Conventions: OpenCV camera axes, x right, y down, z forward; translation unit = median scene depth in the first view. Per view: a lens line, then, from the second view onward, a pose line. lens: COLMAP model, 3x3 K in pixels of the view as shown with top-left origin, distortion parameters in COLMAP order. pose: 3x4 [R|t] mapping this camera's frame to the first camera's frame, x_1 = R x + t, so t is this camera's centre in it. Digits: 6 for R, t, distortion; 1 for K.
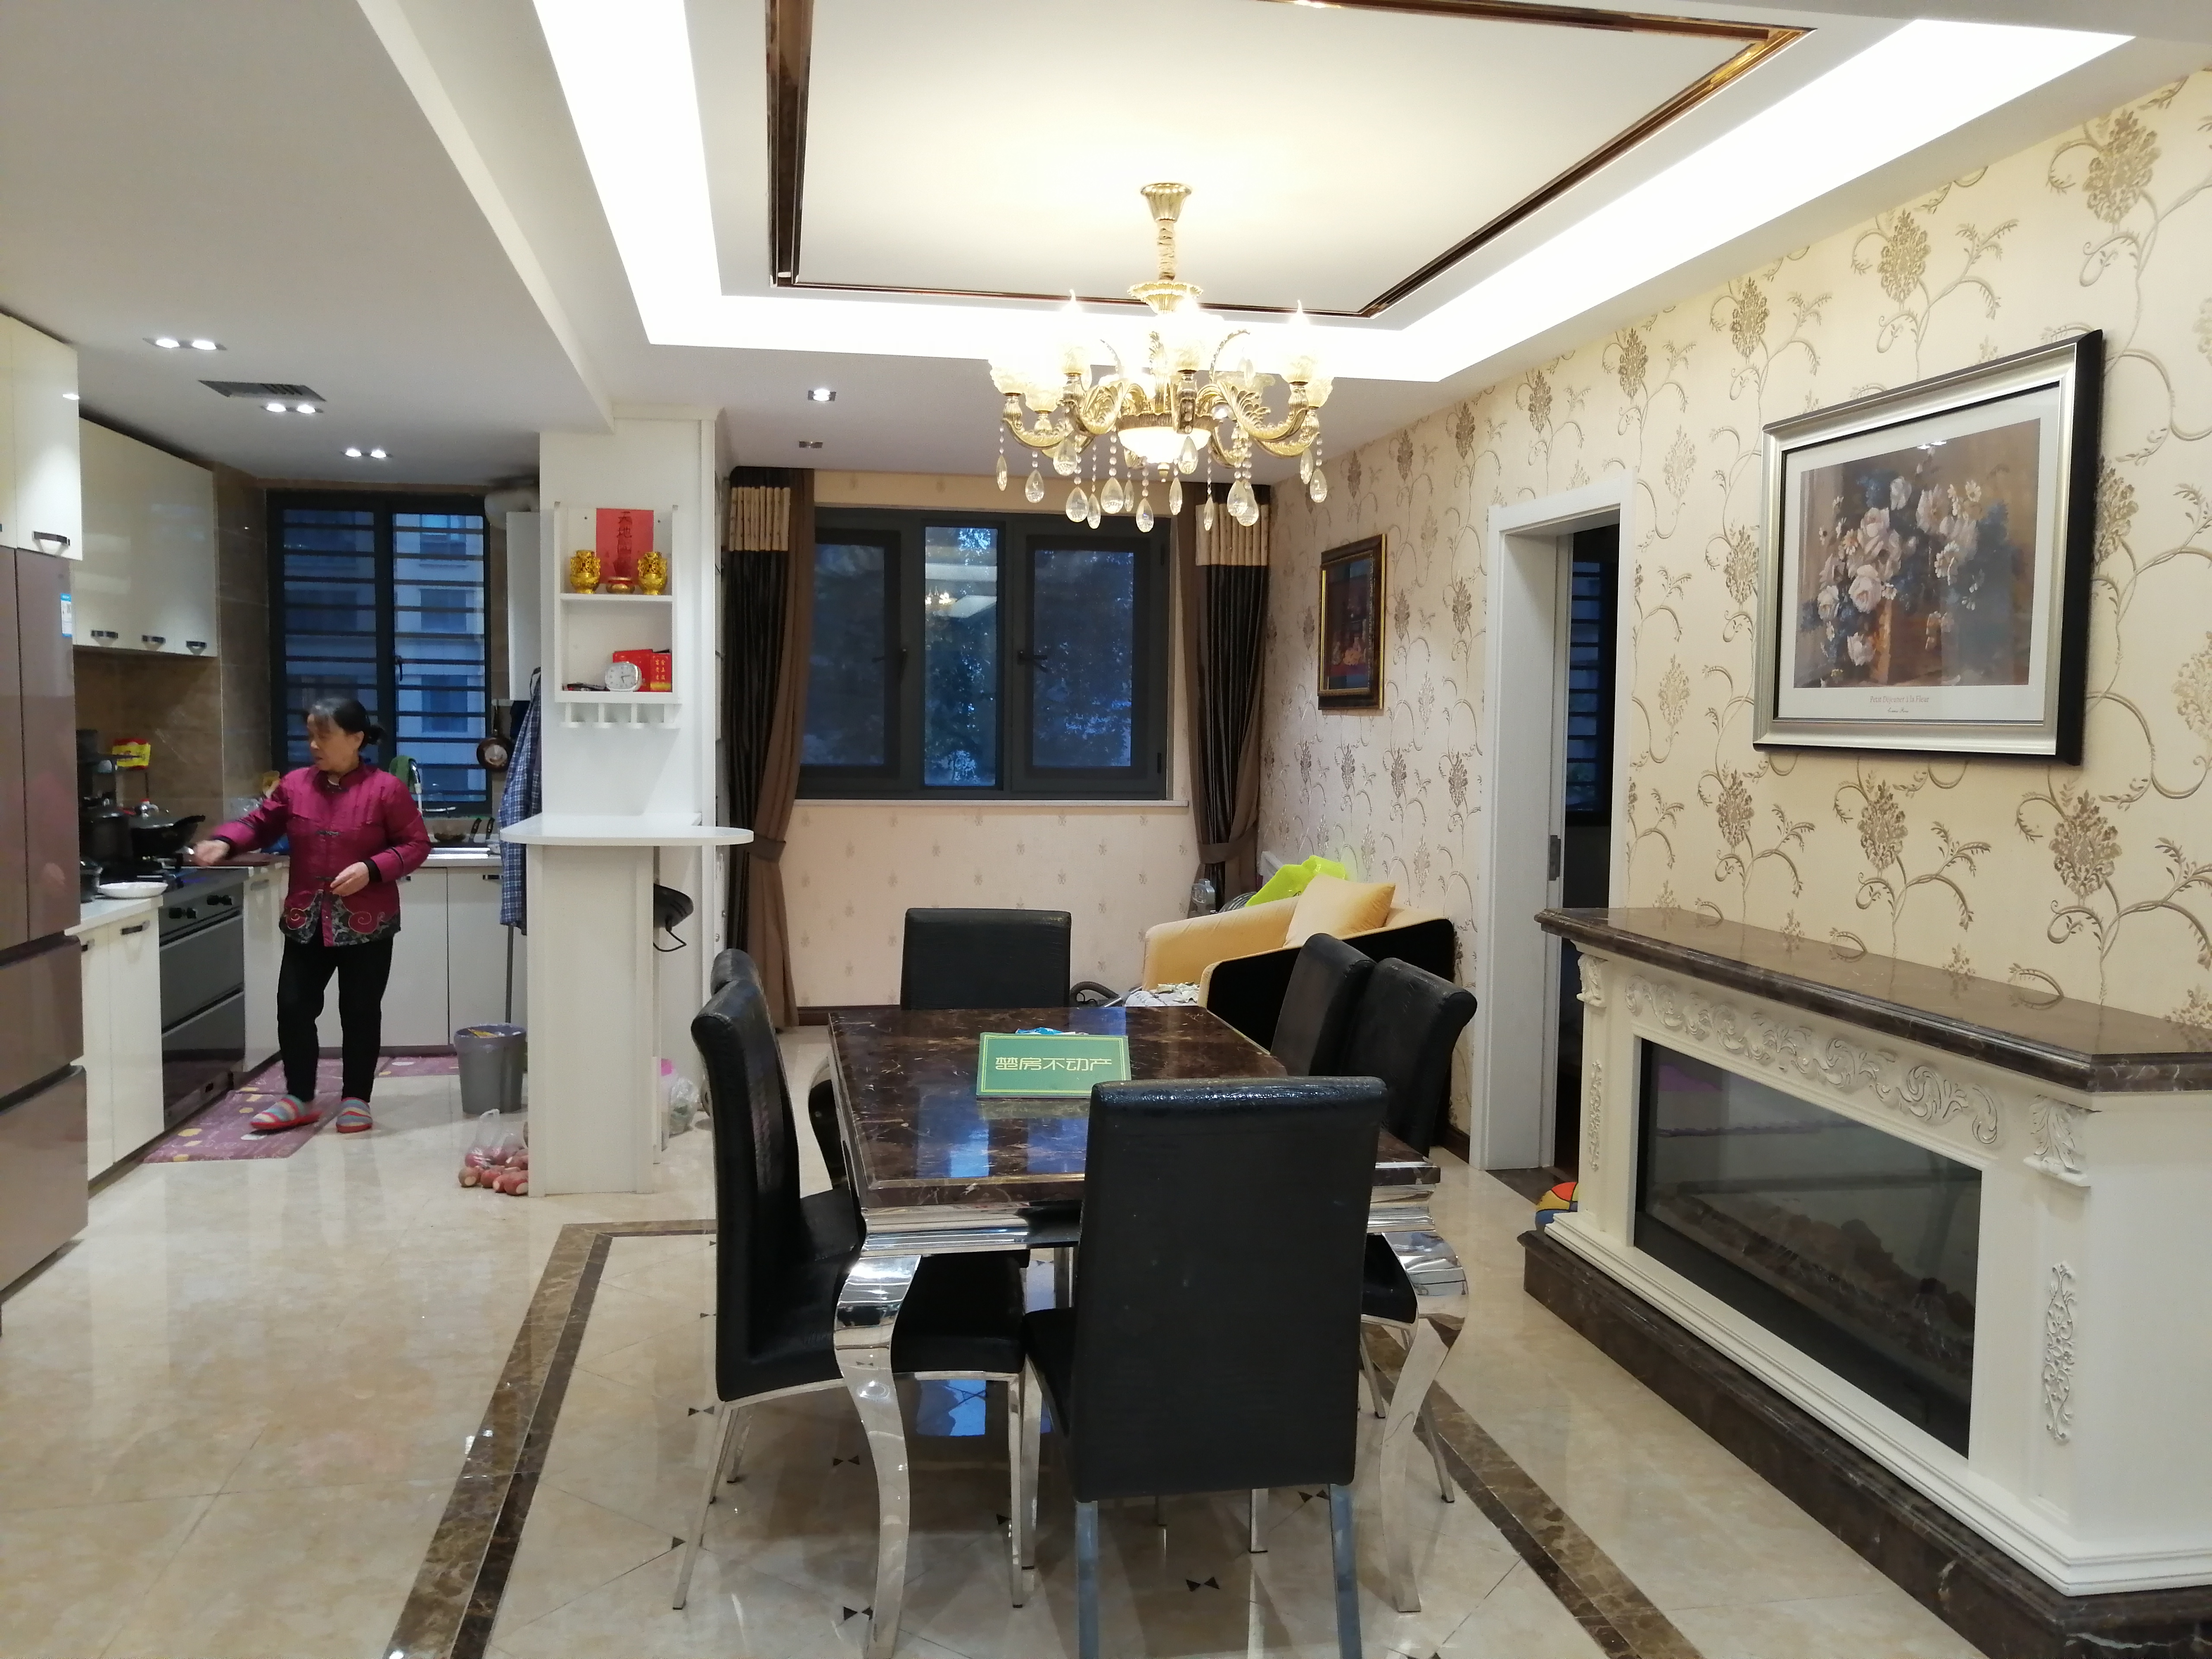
lens RADIAL K [[1733.8, 0, 1104.0], [0, 1733.8, 823.1], [0, 0, 1]] dist [-0.026851, 0.049788]
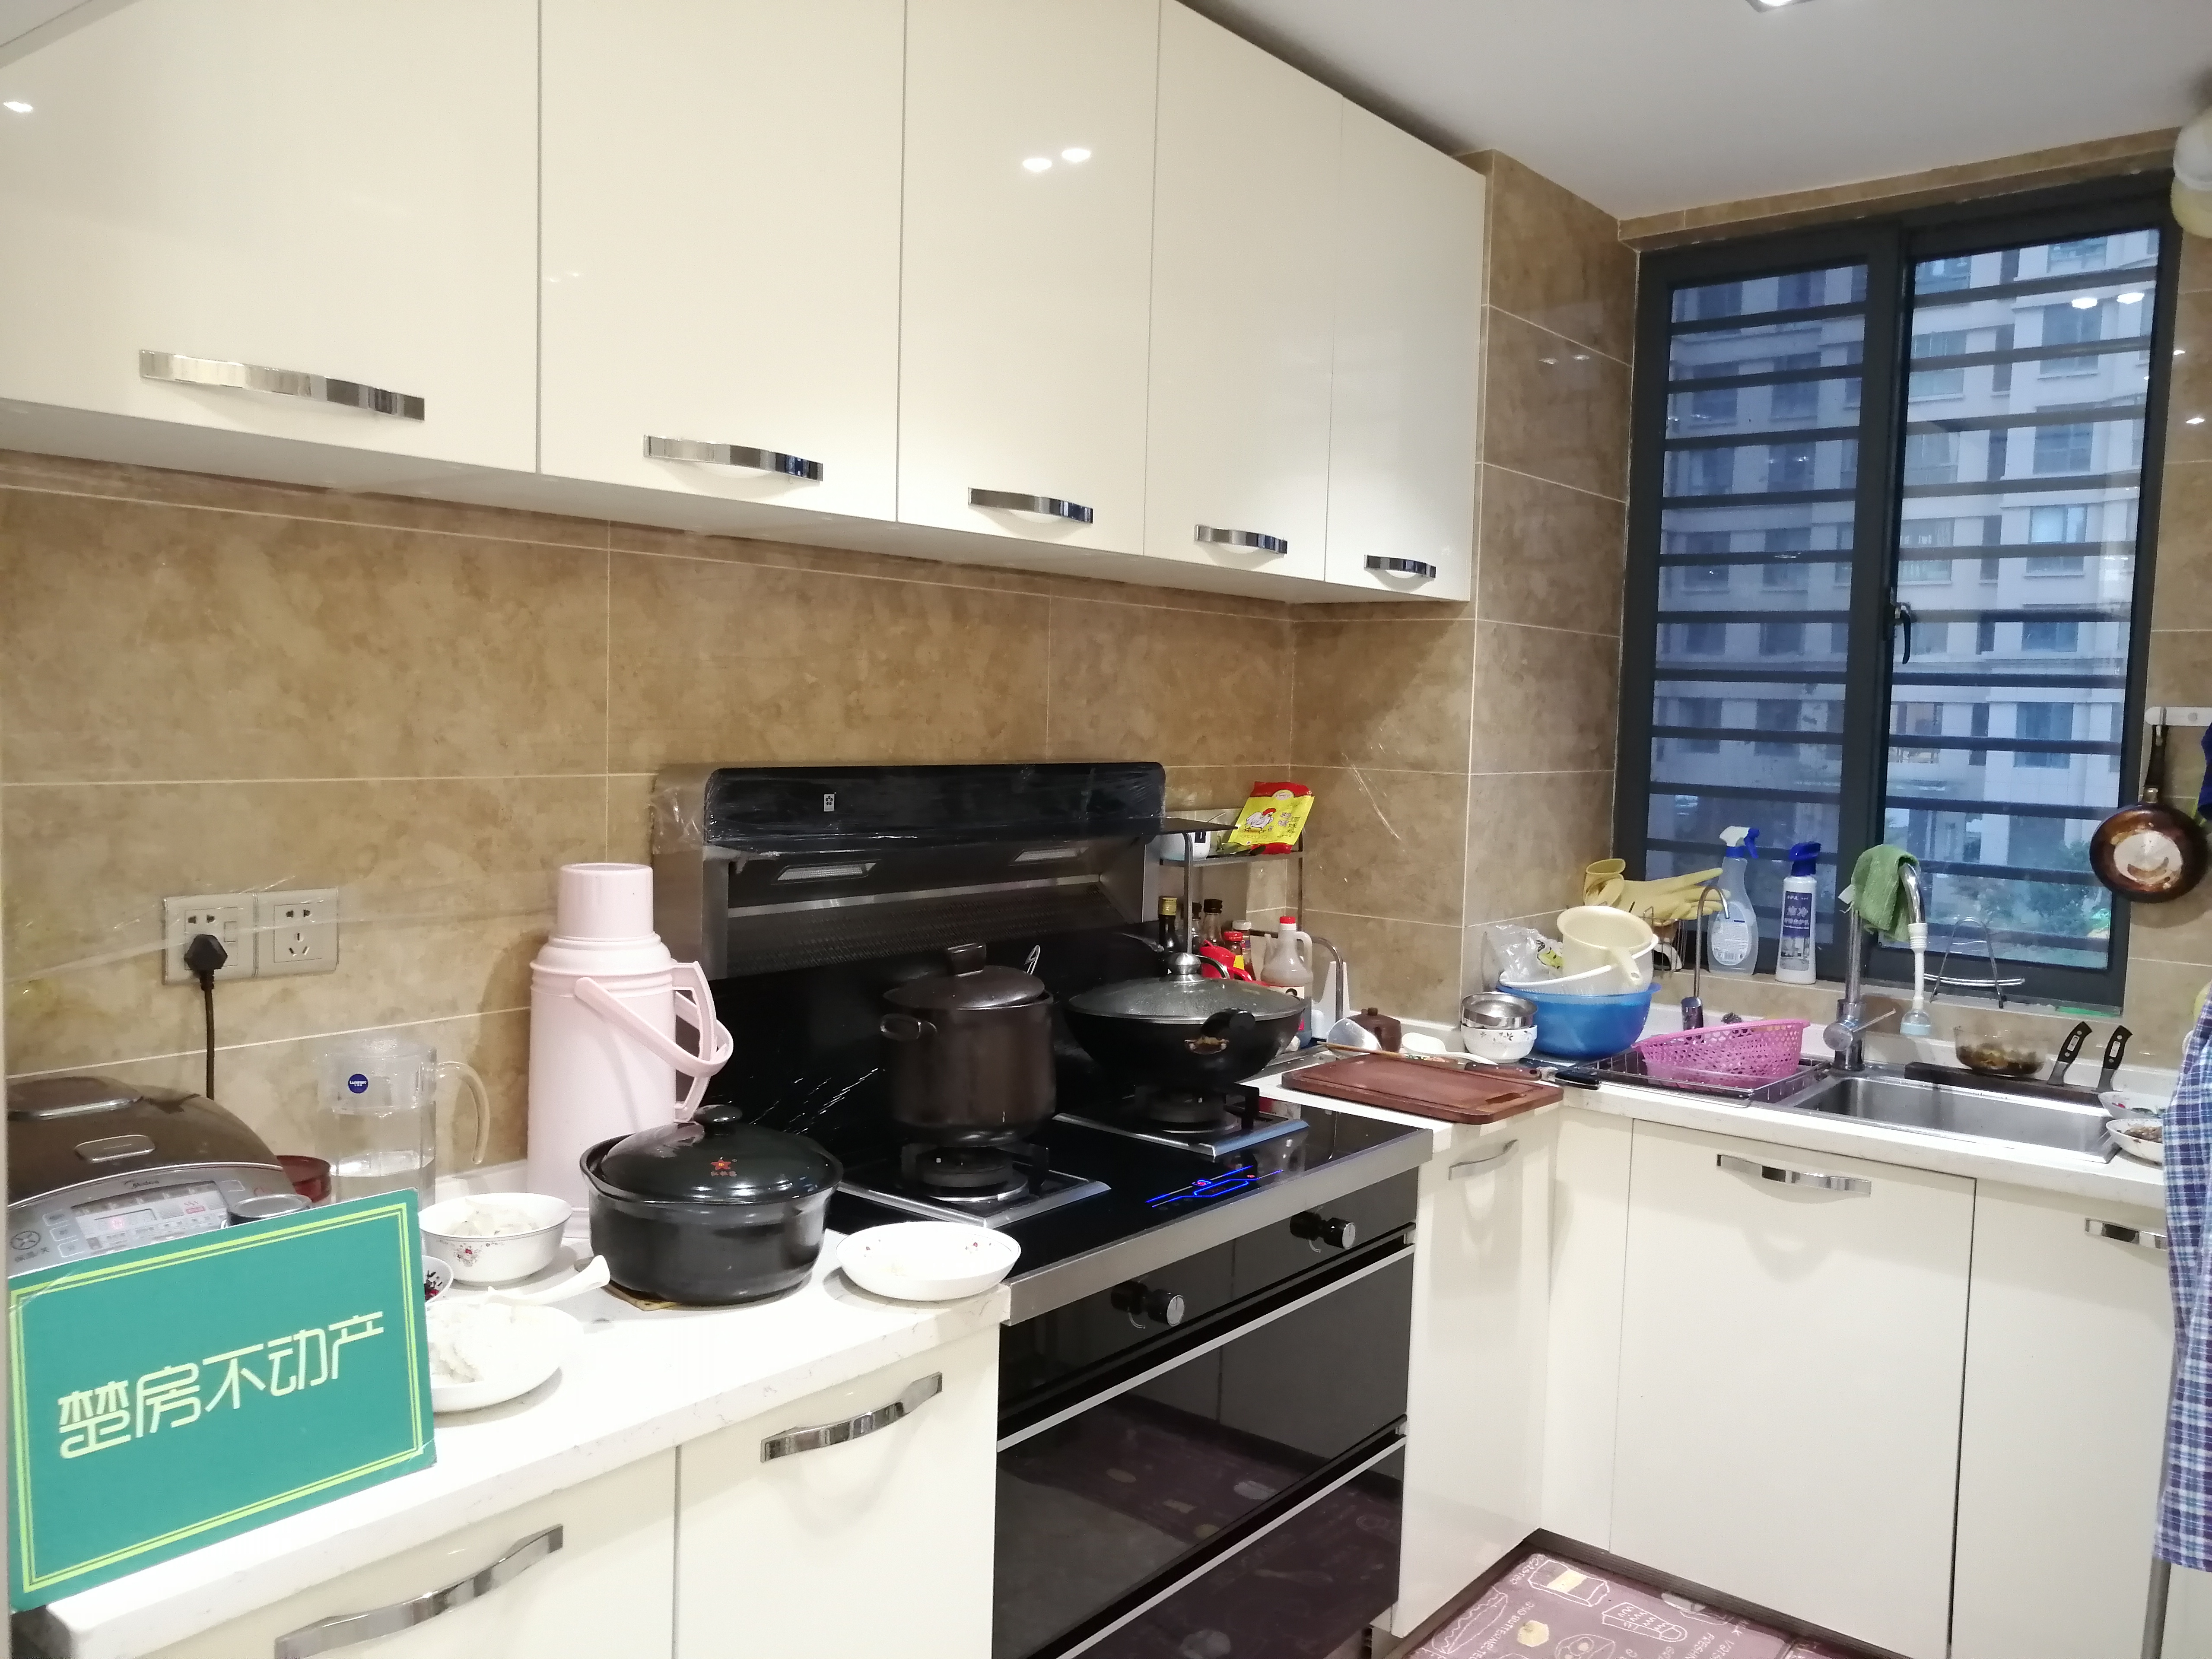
lens RADIAL K [[1733.8, 0, 1104.0], [0, 1733.8, 823.1], [0, 0, 1]] dist [-0.026851, 0.049788]
pose [[0.650611, 0.053130, -0.757550, -0.237772], [-0.067426, 0.997651, 0.012062, -0.039255], [0.756412, 0.043231, 0.652665, 0.645370]]
